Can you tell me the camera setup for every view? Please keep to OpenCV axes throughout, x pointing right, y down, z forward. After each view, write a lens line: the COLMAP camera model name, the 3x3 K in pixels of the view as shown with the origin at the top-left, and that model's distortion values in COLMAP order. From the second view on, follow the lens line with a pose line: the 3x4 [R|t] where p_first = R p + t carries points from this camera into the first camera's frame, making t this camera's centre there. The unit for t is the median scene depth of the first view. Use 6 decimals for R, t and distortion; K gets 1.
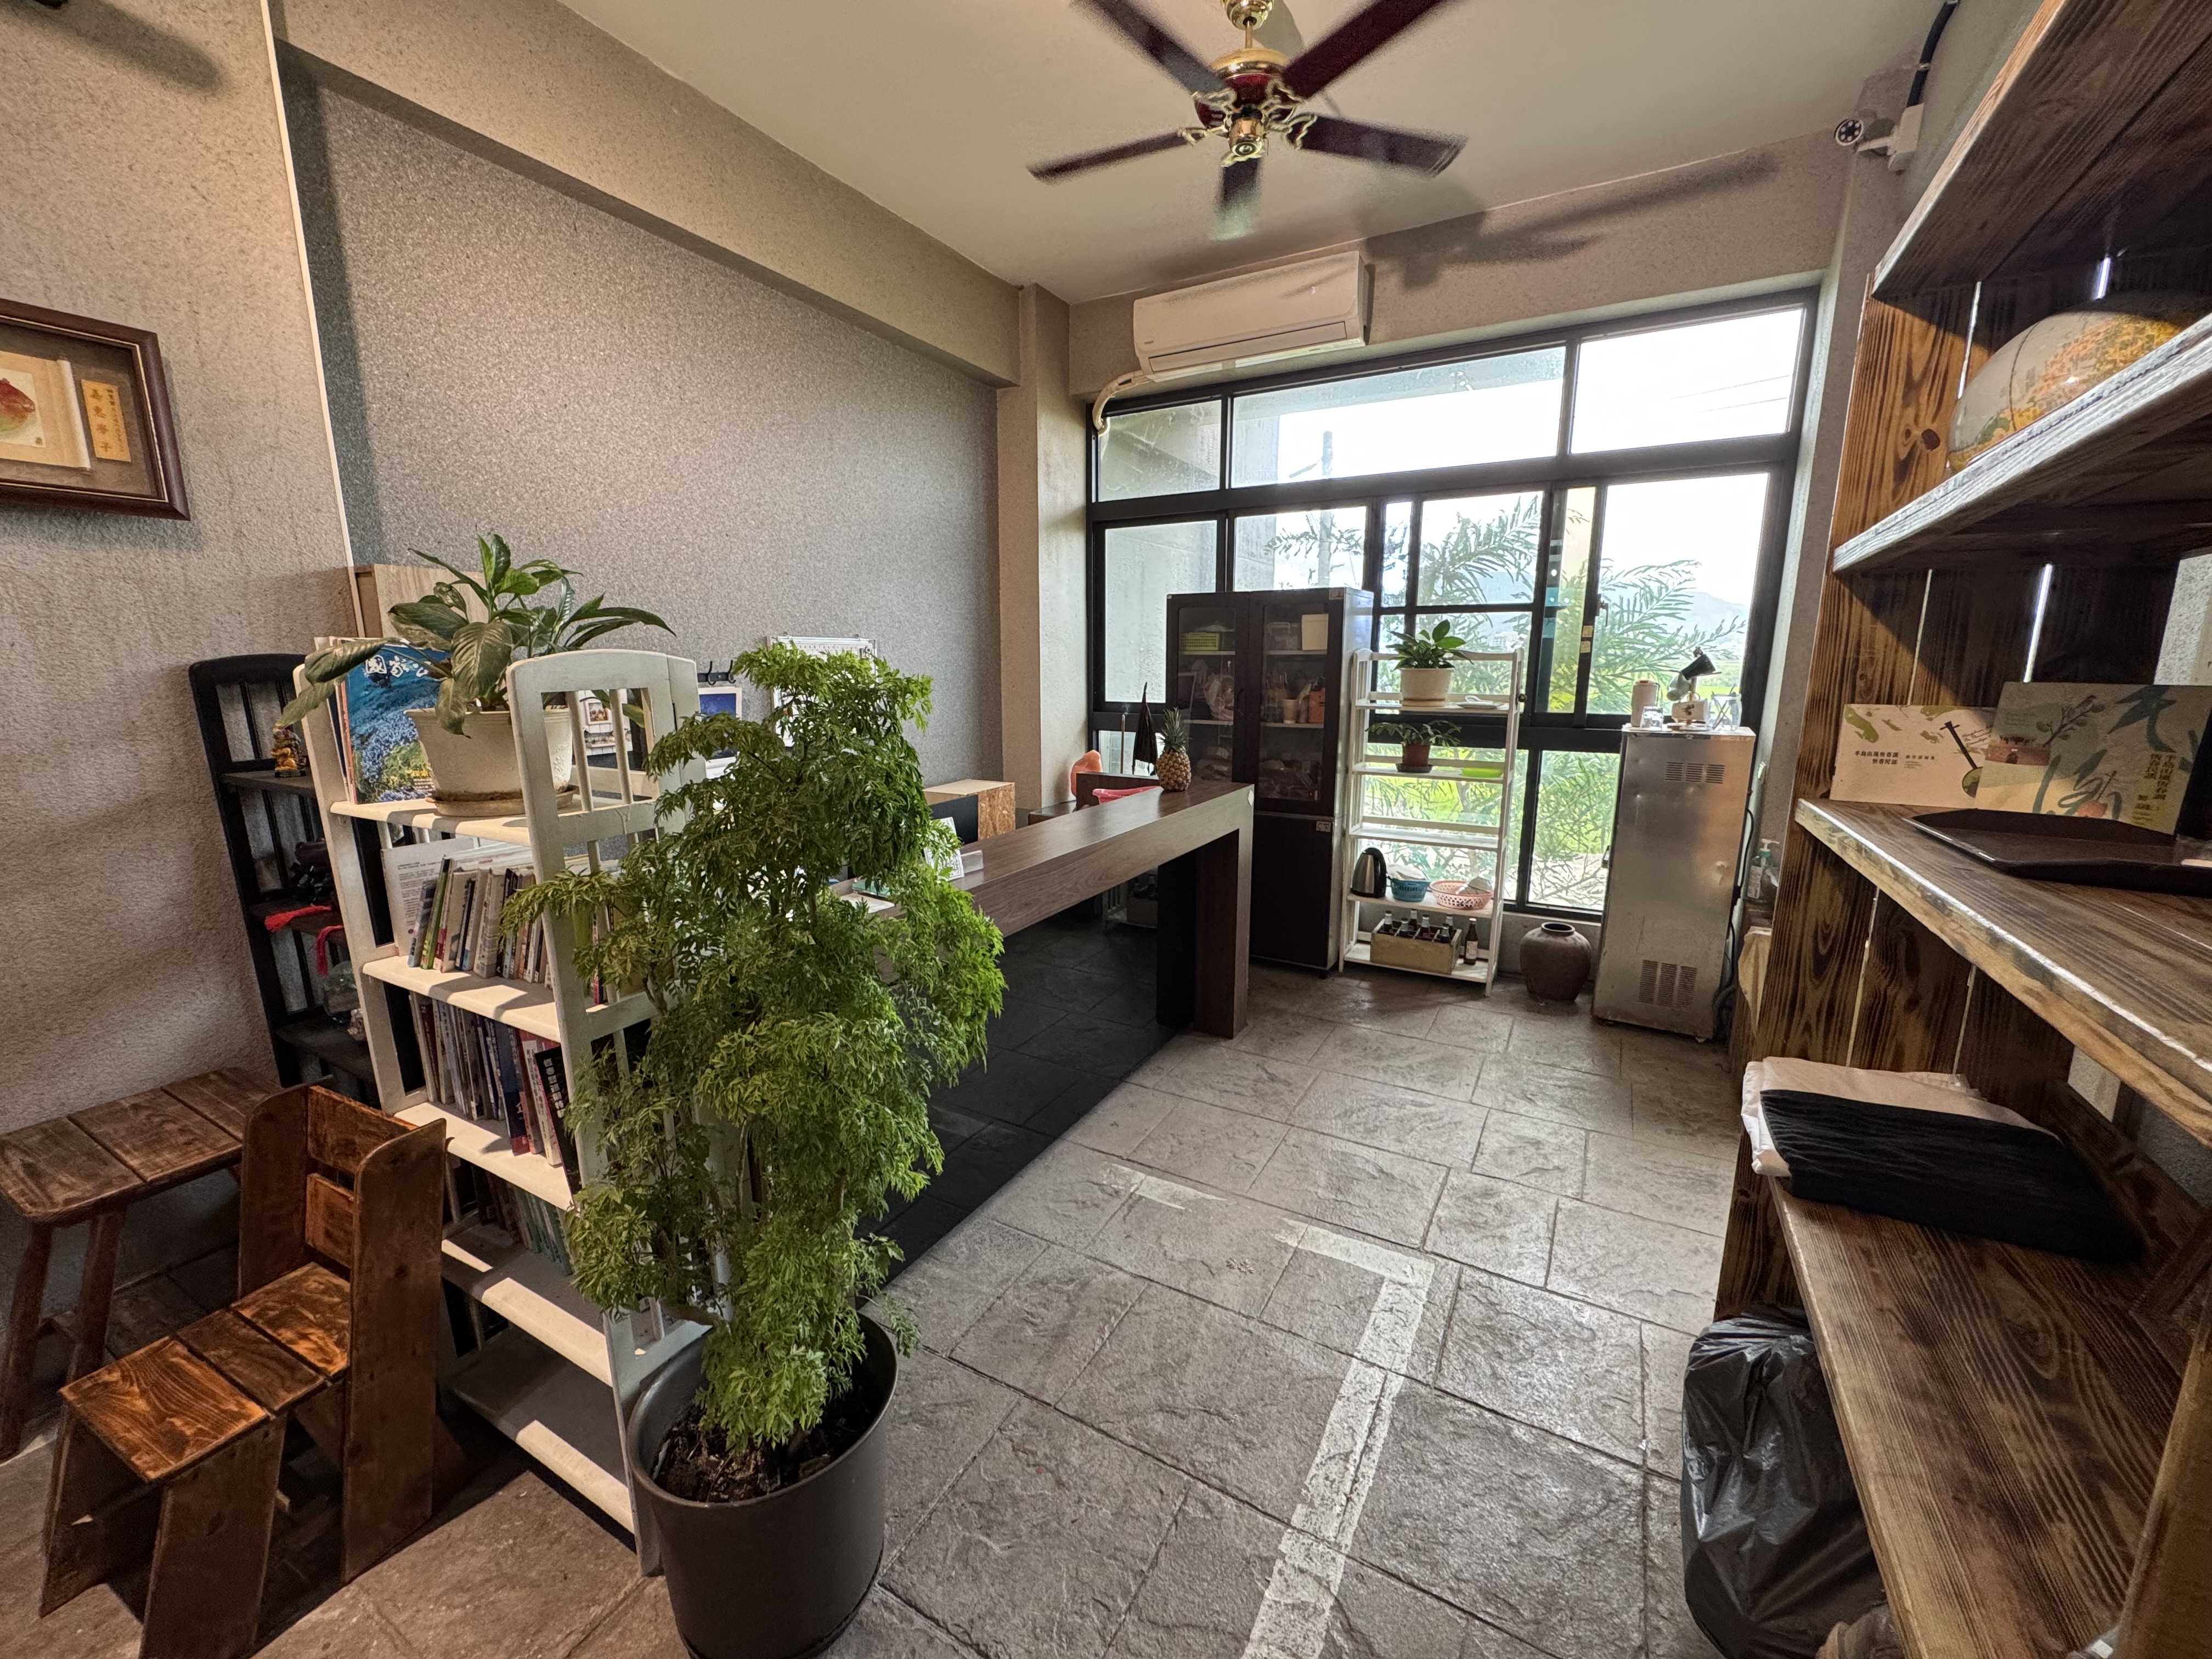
lens RADIAL K [[887.3, 0, 1101.6], [0, 887.3, 828.3], [0, 0, 1]] dist [-0.001615, -0.000092]
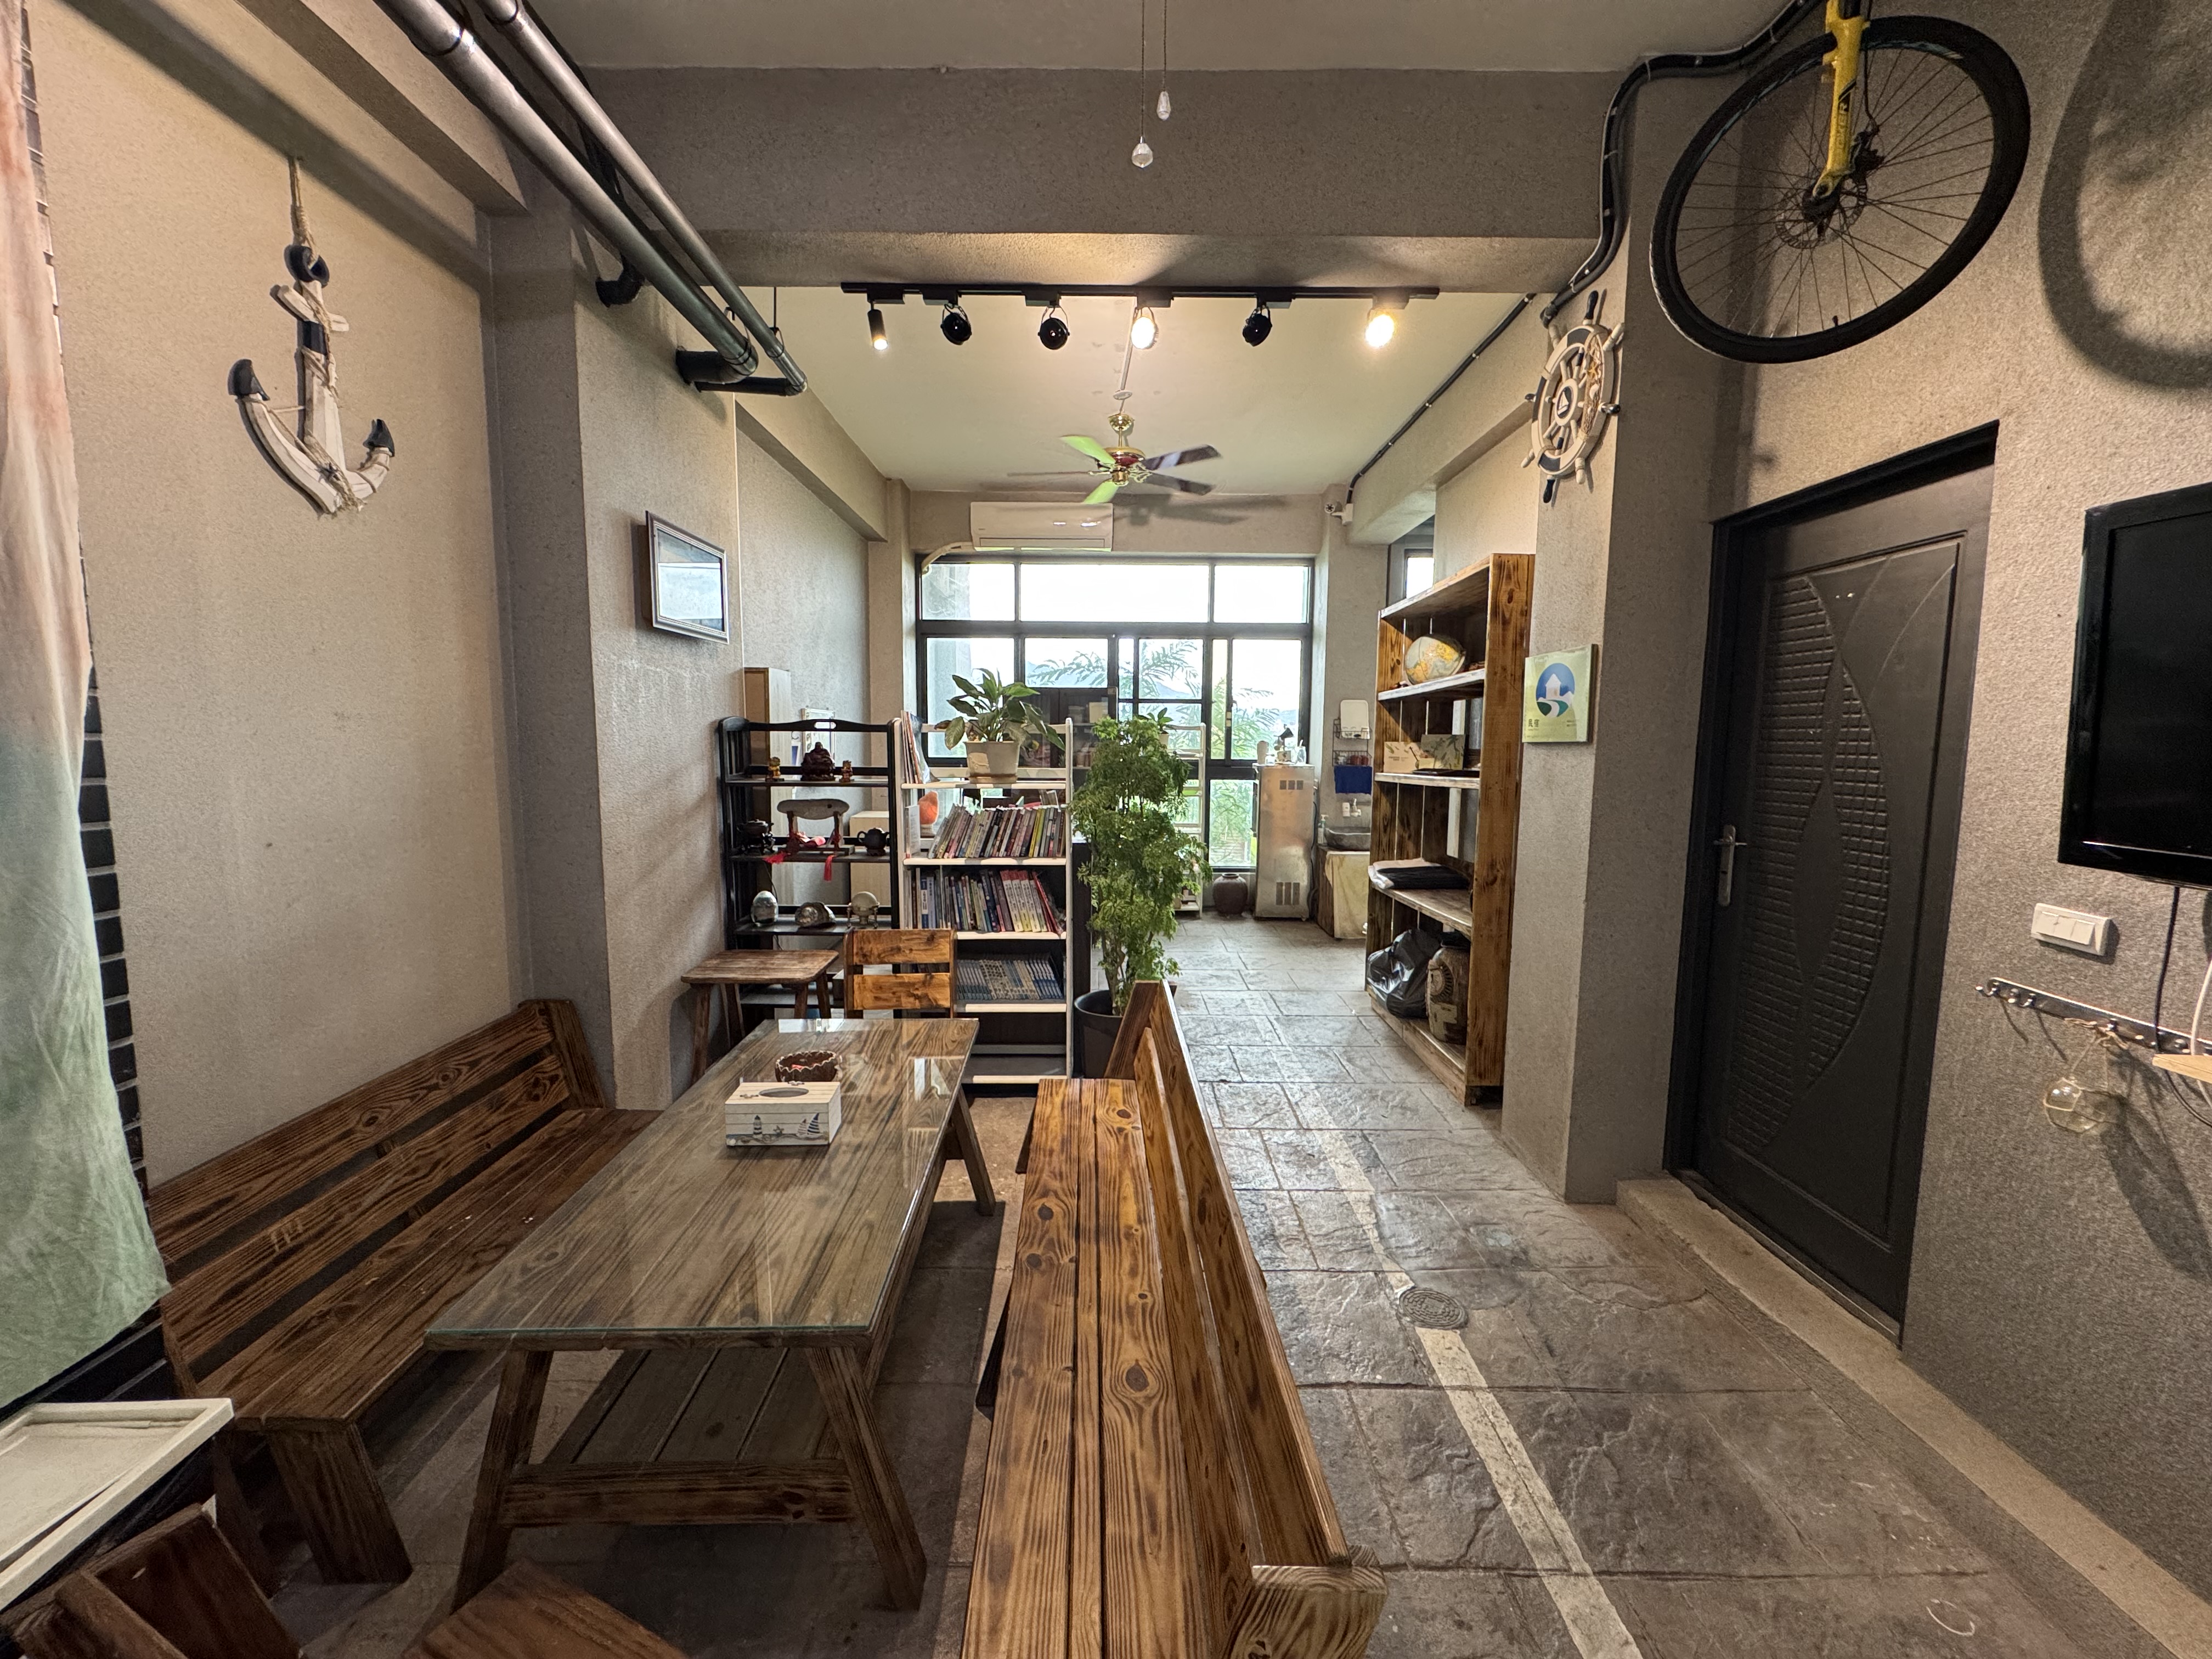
lens RADIAL K [[886.0, 0, 1114.3], [0, 886.0, 827.9], [0, 0, 1]] dist [0.000176, 0.000230]
pose [[0.860784, -0.046342, 0.506856, -0.666367], [0.087831, 0.994431, -0.058240, 0.109359], [-0.501335, 0.094650, 0.860061, -0.497535]]
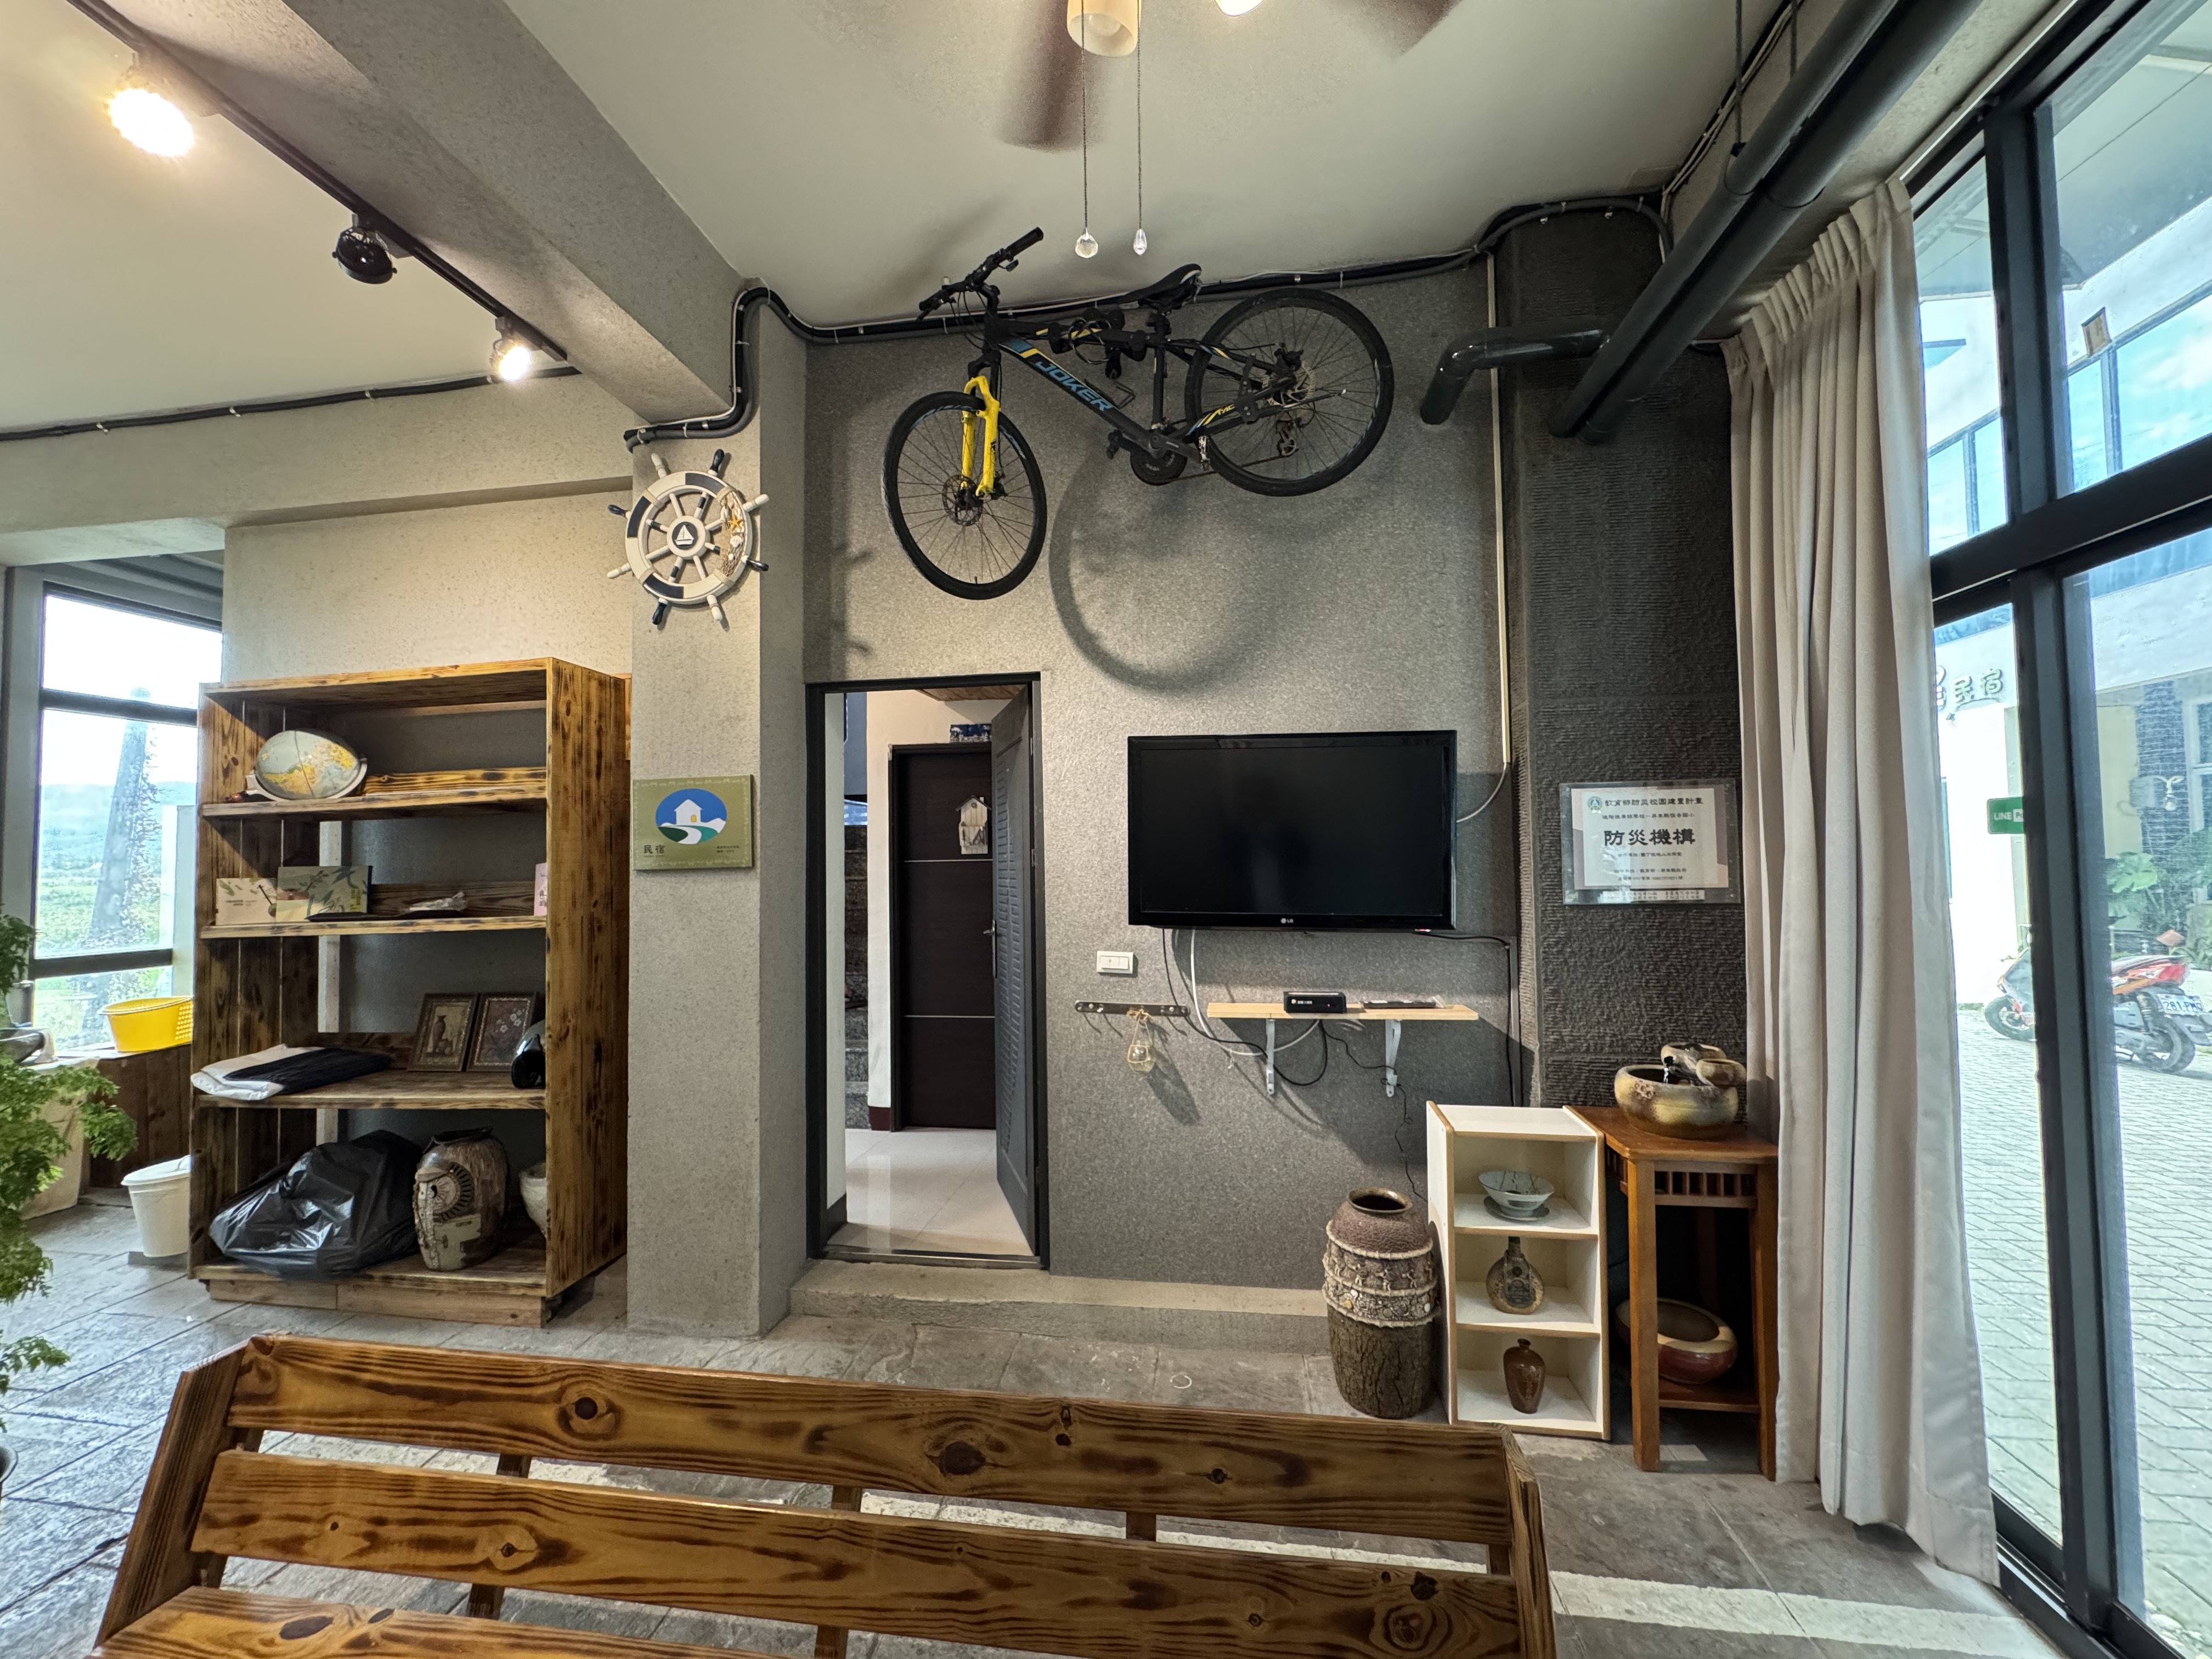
lens RADIAL K [[873.6, 0, 1106.0], [0, 873.6, 829.5], [0, 0, 1]] dist [-0.000931, -0.000011]
pose [[-0.367833, 0.038618, 0.929090, -0.766028], [0.187531, 0.981689, 0.033440, 0.028467], [-0.910786, 0.186533, -0.368340, -0.066130]]
